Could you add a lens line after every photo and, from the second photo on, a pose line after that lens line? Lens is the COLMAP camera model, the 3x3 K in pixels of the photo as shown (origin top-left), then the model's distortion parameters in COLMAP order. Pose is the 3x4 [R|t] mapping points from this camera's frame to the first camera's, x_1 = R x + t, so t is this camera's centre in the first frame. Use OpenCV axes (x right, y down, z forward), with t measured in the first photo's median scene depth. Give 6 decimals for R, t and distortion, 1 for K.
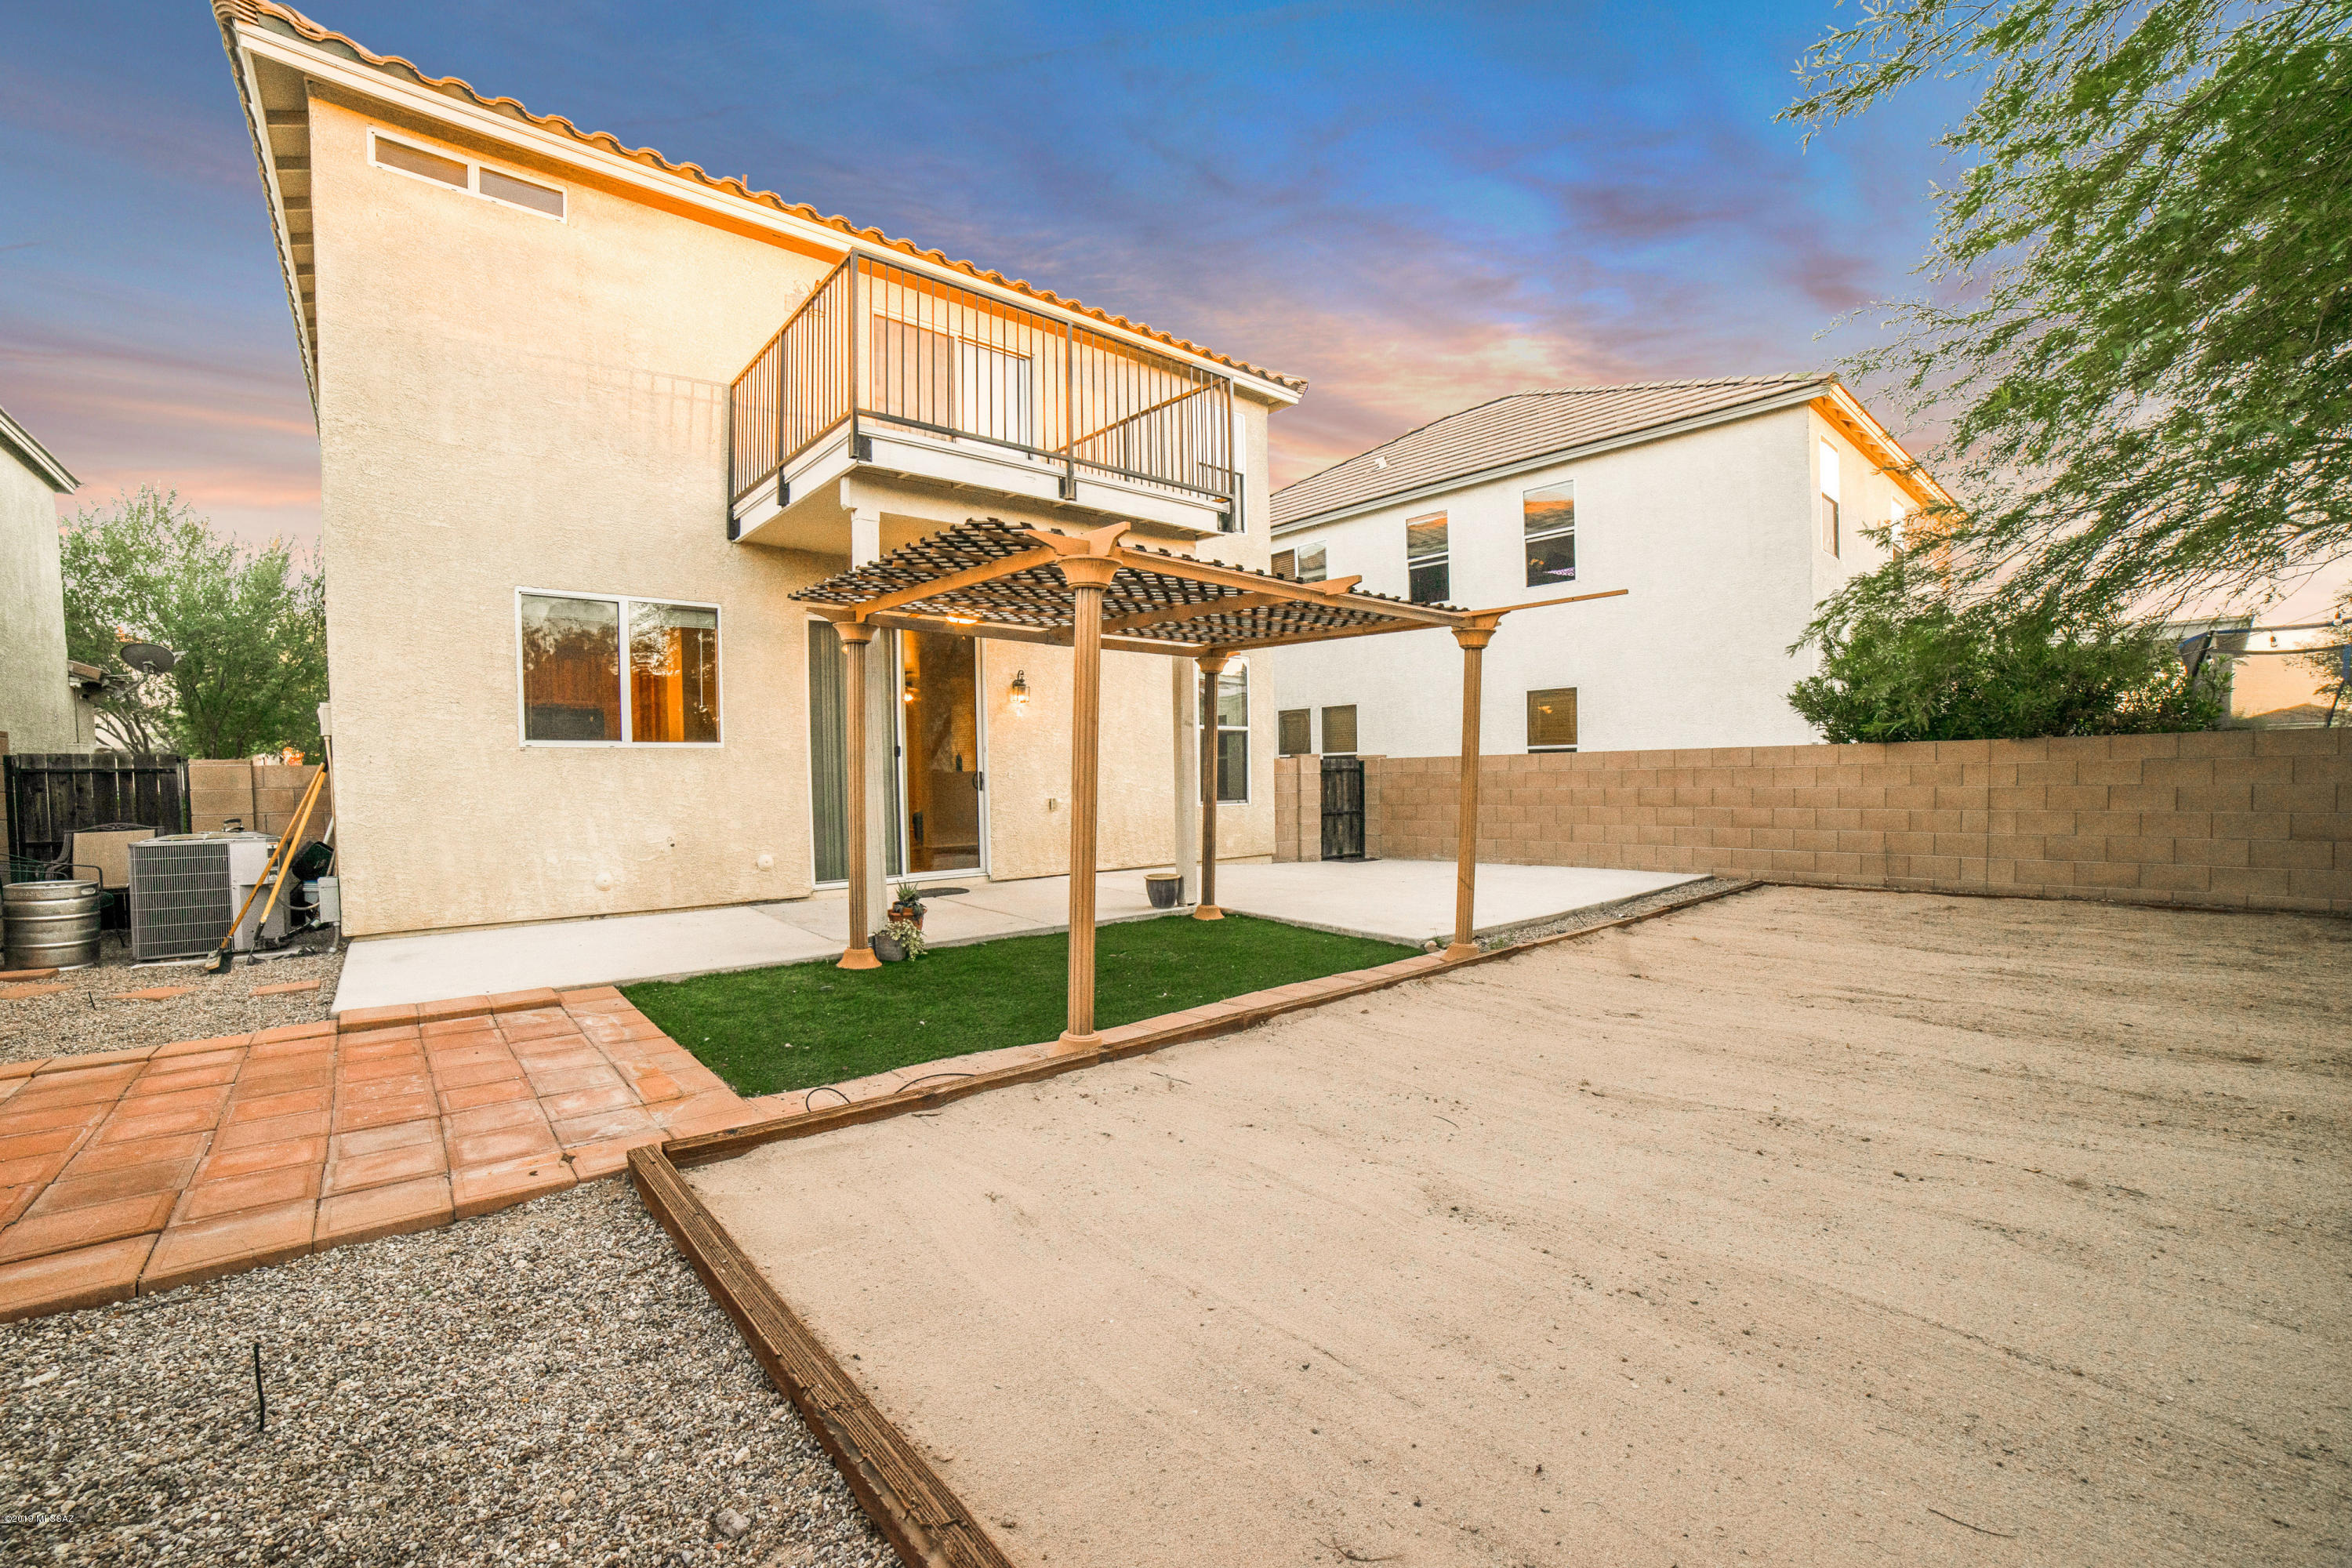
lens RADIAL K [[1028.5, 0, 1178.9], [0, 1028.5, 789.8], [0, 0, 1]] dist [-0.005565, 0.000335]
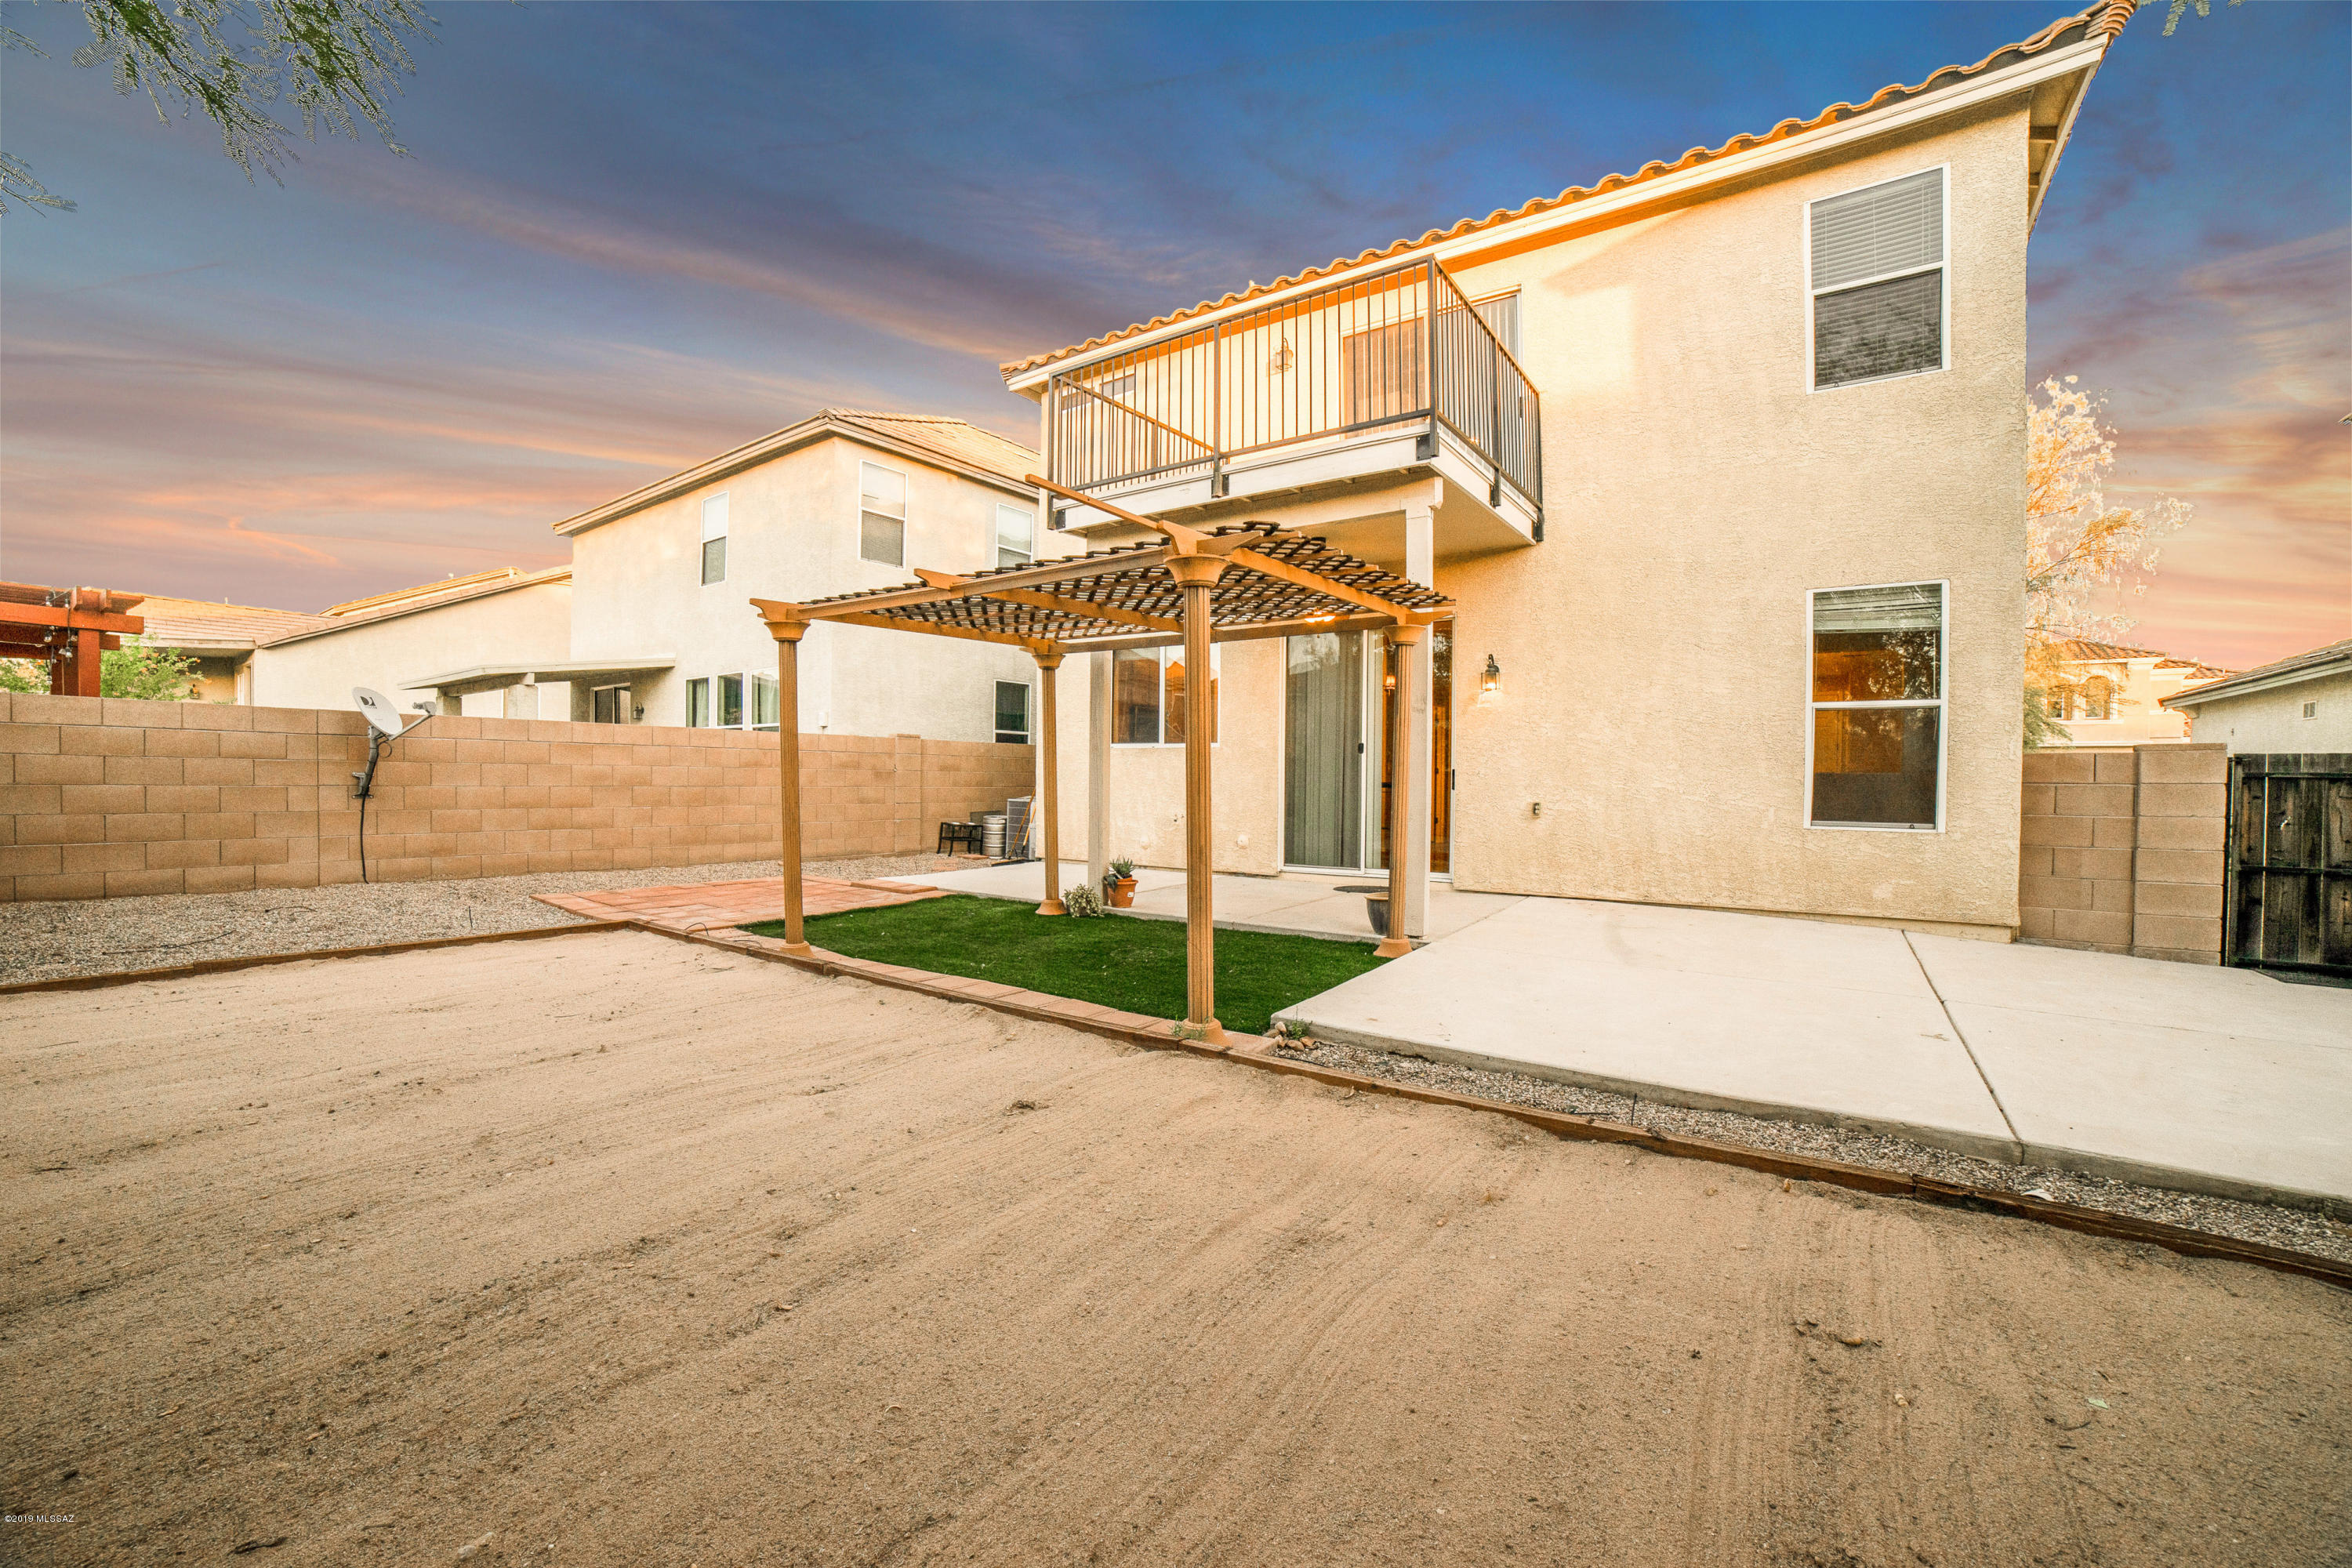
lens RADIAL K [[1028.5, 0, 1180.5], [0, 1028.5, 780.4], [0, 0, 1]] dist [-0.005565, 0.000335]
pose [[0.223758, 0.016402, -0.974507, 0.846037], [-0.028825, 0.999532, 0.010204, -0.013082], [0.974218, 0.025807, 0.224126, 0.722462]]
